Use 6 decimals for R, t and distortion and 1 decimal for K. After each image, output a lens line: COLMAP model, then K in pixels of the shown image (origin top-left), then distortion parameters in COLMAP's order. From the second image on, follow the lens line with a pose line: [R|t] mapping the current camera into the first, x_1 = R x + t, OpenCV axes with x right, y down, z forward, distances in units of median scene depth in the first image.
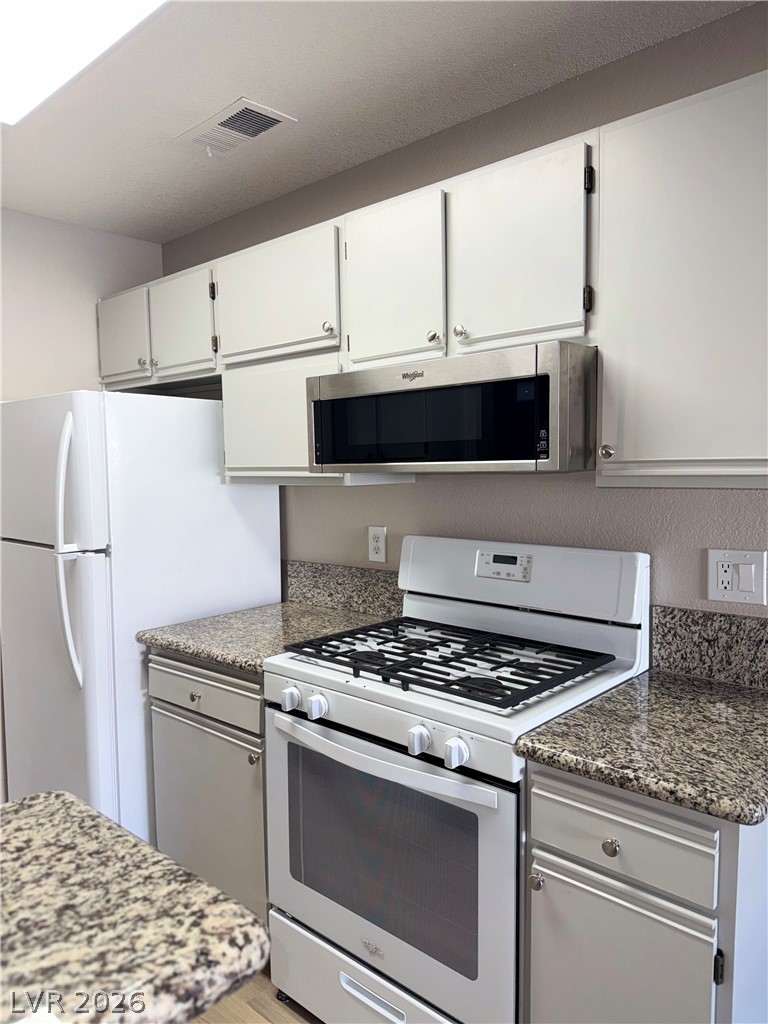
lens RADIAL K [[722.7, 0, 383.4], [0, 722.7, 516.6], [0, 0, 1]] dist [0.066580, -0.087443]
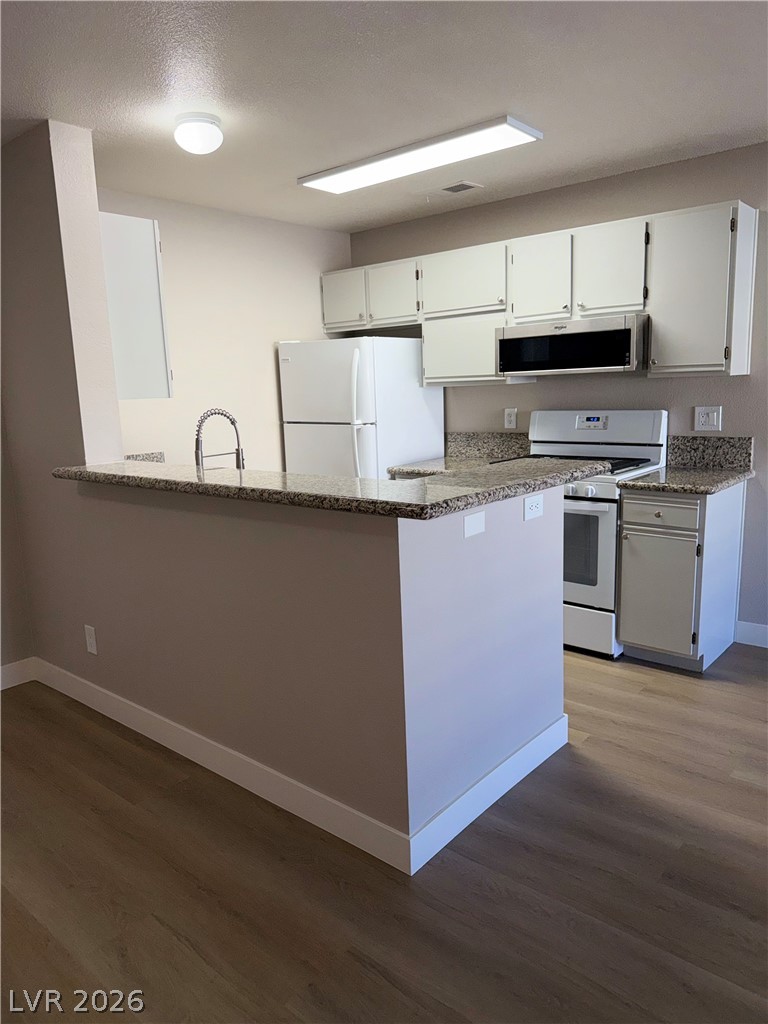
lens RADIAL K [[722.7, 0, 383.4], [0, 722.7, 516.6], [0, 0, 1]] dist [0.066580, -0.087443]
pose [[0.999060, -0.030952, 0.030343, -0.509270], [0.027377, 0.993345, 0.111878, 0.093076], [-0.033604, -0.110942, 0.993259, -1.059906]]
